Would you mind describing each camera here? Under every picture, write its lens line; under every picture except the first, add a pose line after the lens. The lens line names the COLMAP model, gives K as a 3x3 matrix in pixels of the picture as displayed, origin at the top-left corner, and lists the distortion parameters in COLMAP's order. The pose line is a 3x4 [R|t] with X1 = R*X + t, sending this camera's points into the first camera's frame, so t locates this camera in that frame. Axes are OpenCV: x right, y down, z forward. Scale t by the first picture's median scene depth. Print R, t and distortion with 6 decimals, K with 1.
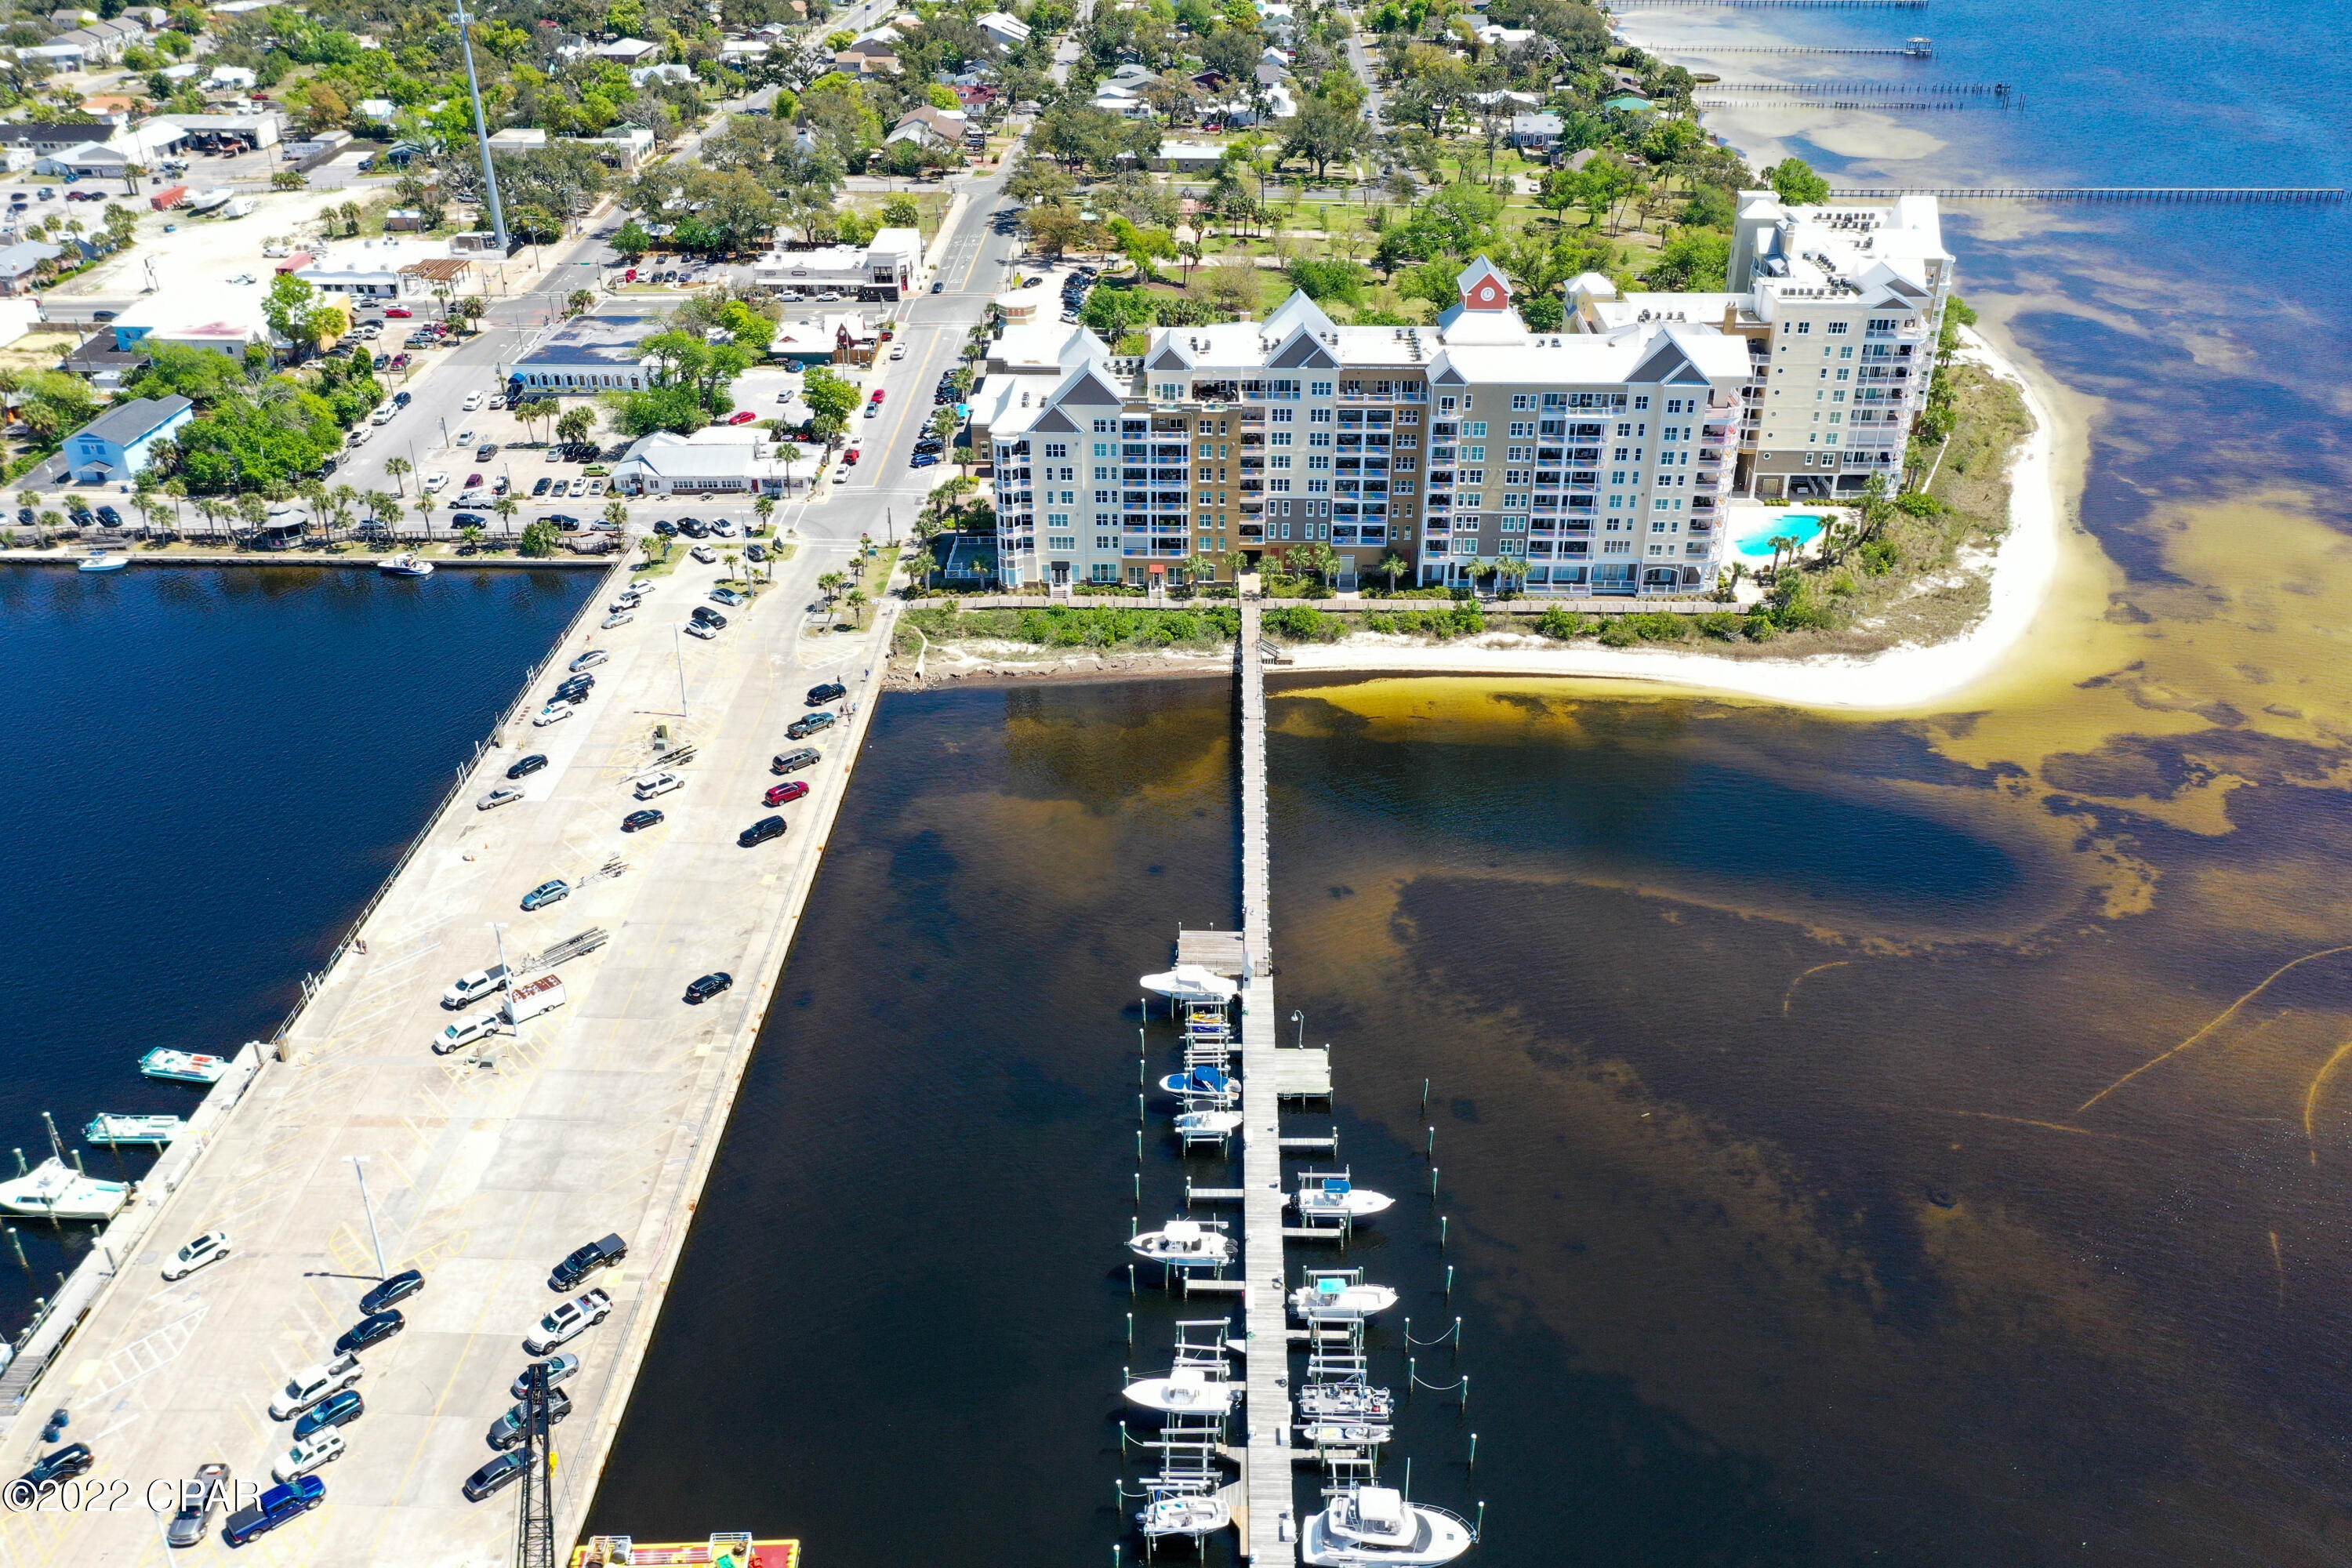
lens RADIAL K [[1860.0, 0, 1176.0], [0, 1860.0, 784.0], [0, 0, 1]] dist [-0.001389, -0.000339]
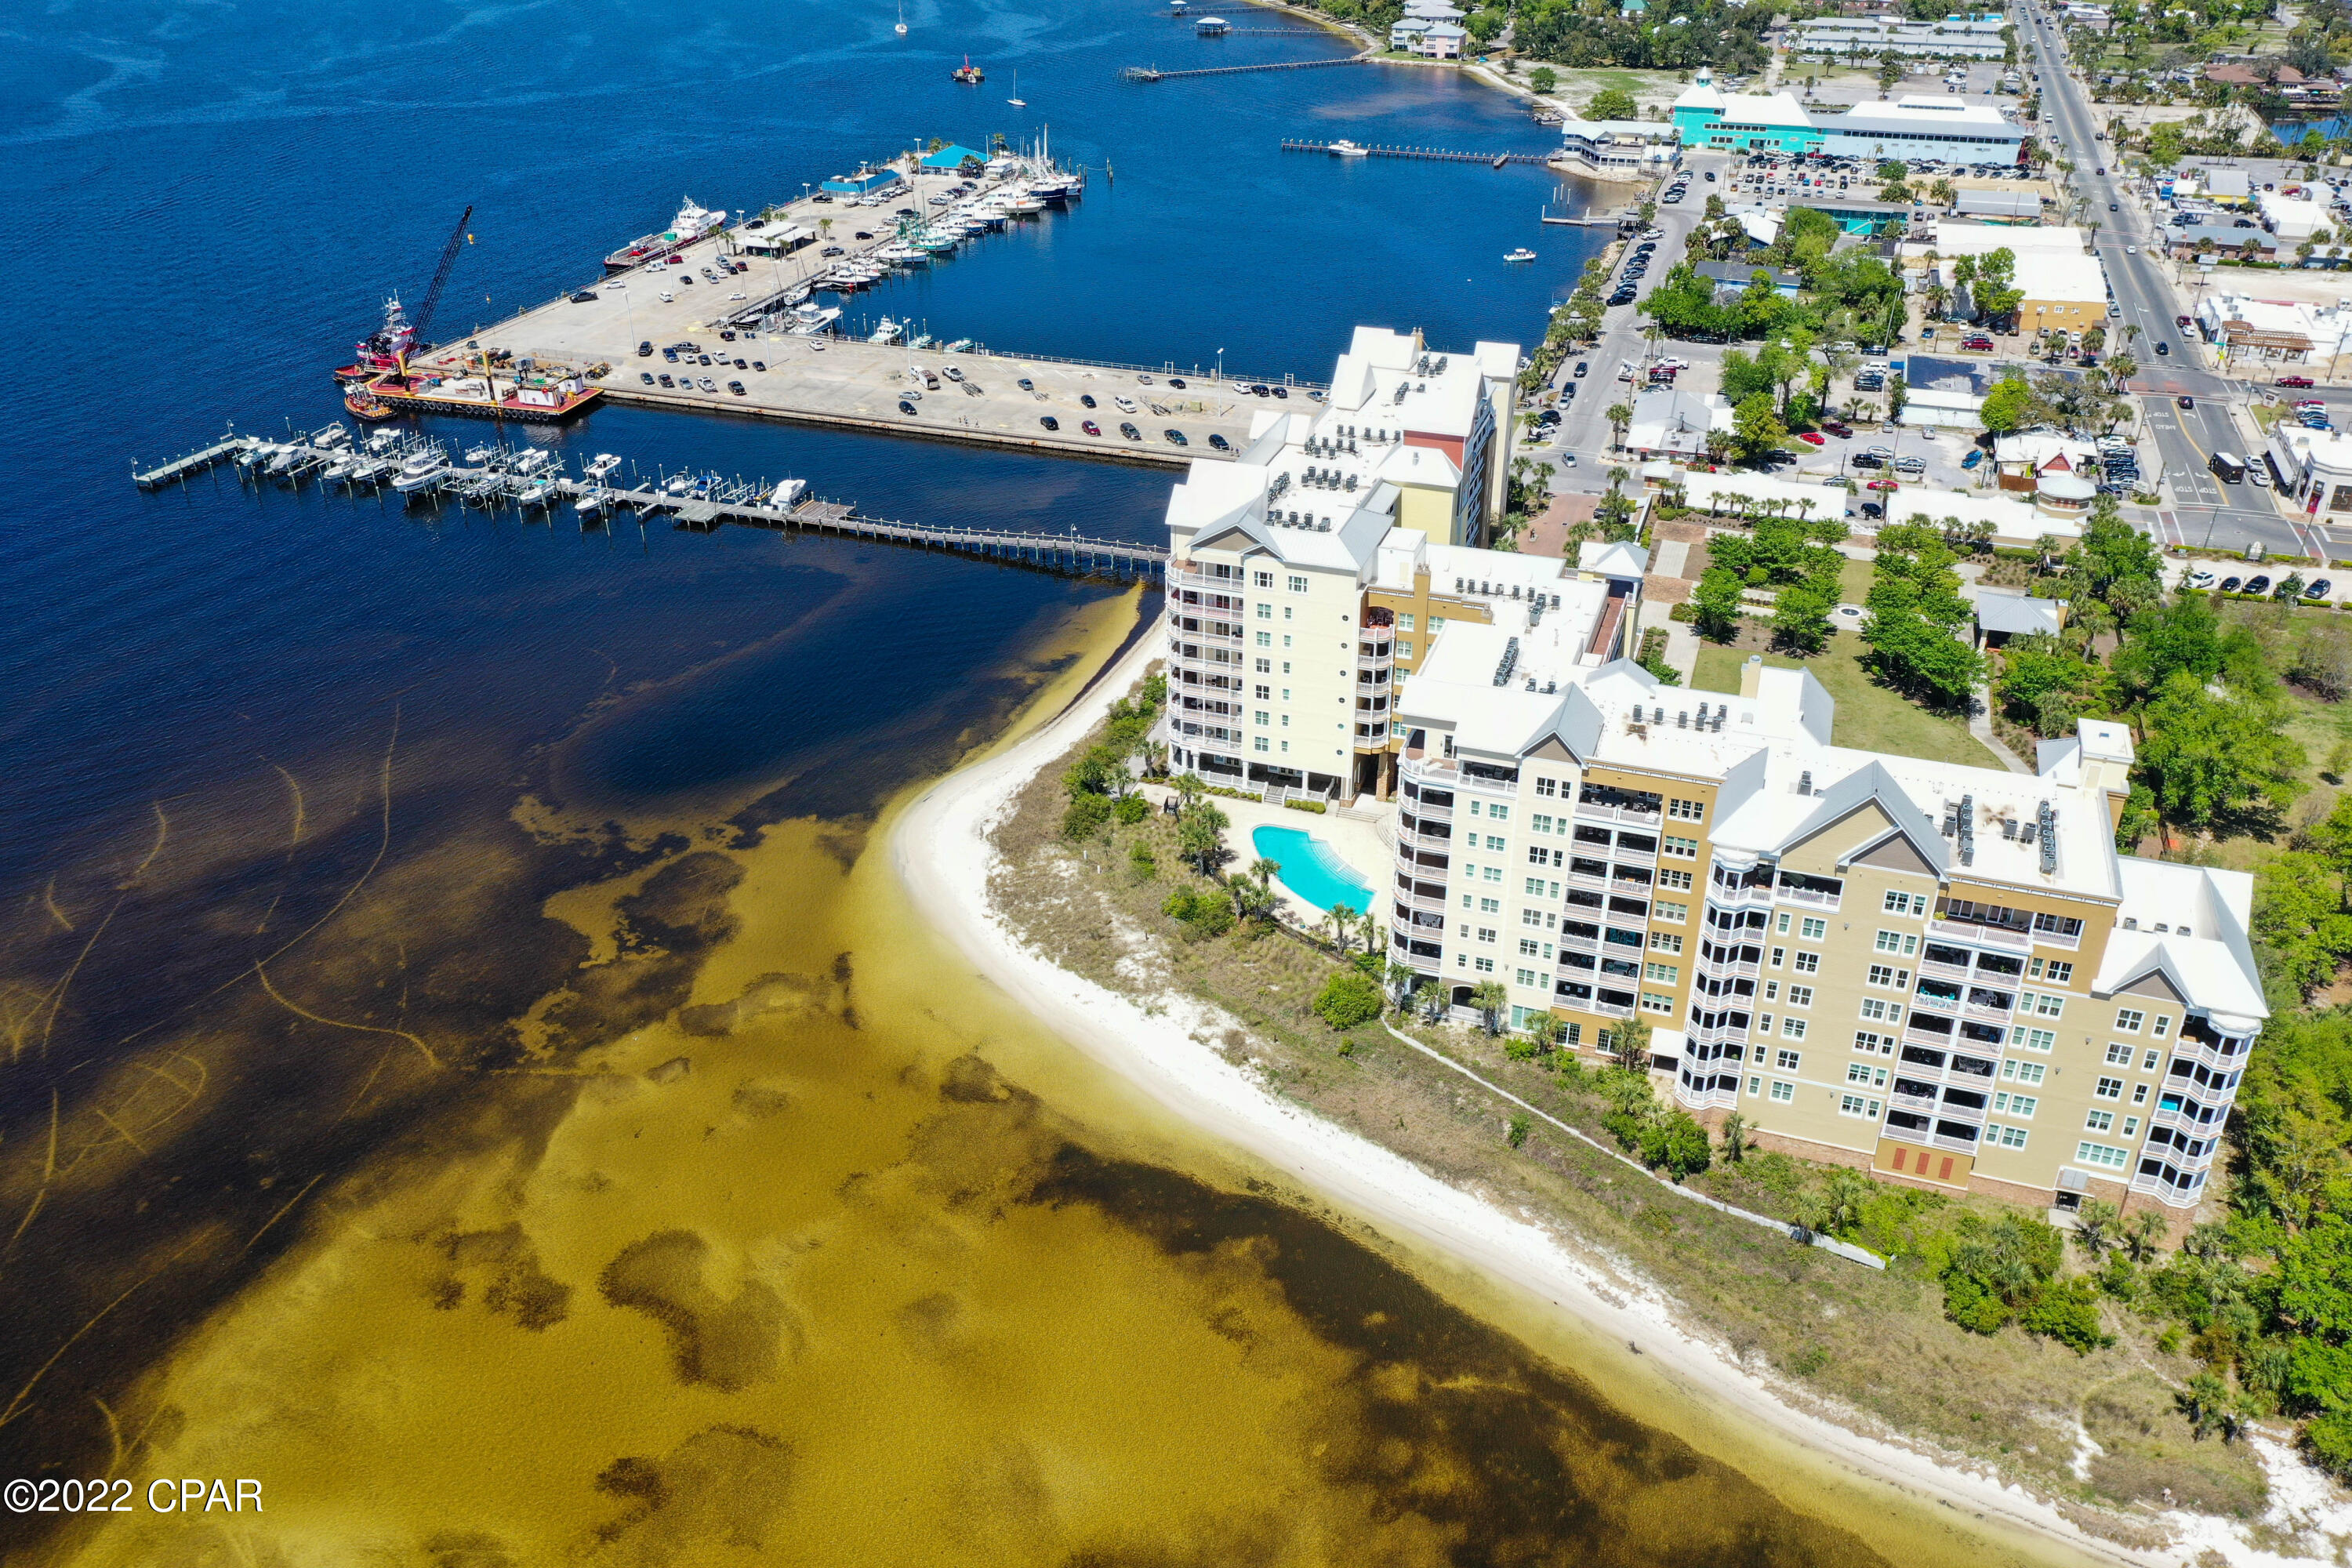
lens RADIAL K [[1857.2, 0, 1142.7], [0, 1857.2, 777.4], [0, 0, 1]] dist [0.018591, 0.003957]
pose [[-0.320367, 0.462002, -0.826994, 1.057030], [-0.474479, 0.677343, 0.562206, -0.609913], [0.819899, 0.572504, 0.002212, 1.039229]]
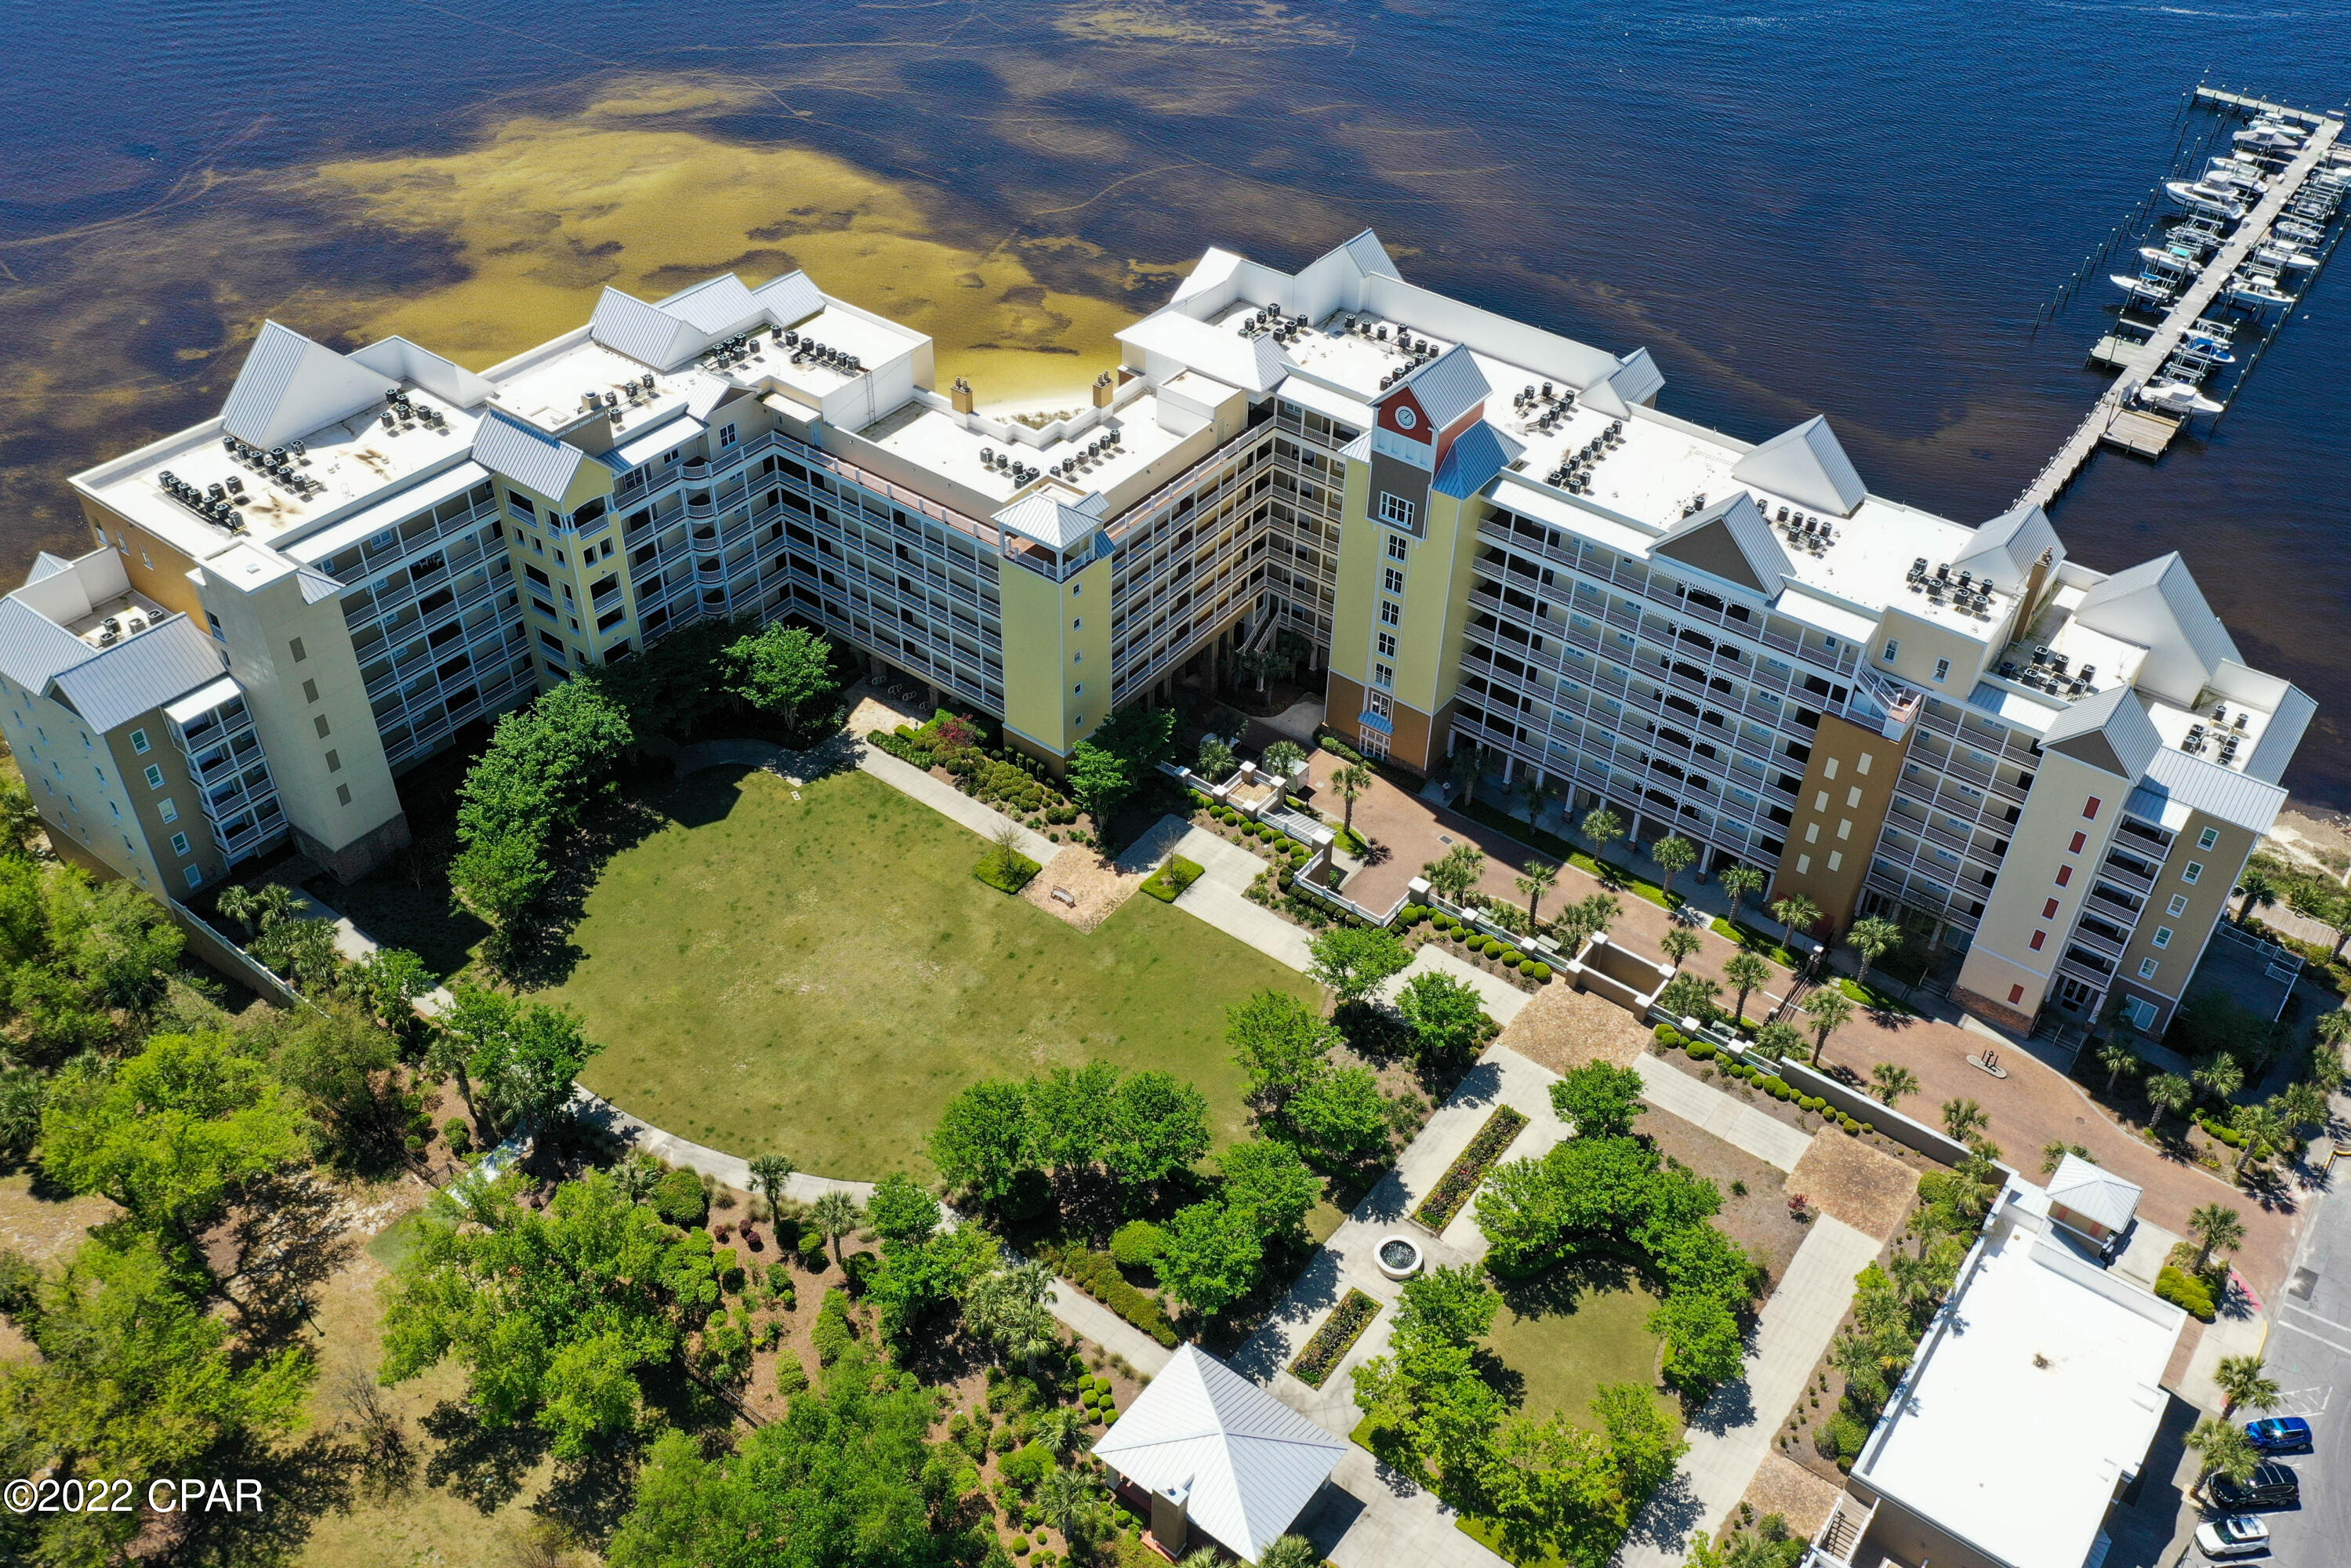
lens RADIAL K [[2023.5, 0, 1220.2], [0, 2023.5, 782.4], [0, 0, 1]] dist [0.022239, 0.006024]
pose [[-0.821644, -0.380979, 0.423977, -0.104826], [0.258310, 0.414185, 0.872770, -0.844178], [-0.508112, 0.826623, -0.241902, 1.375597]]
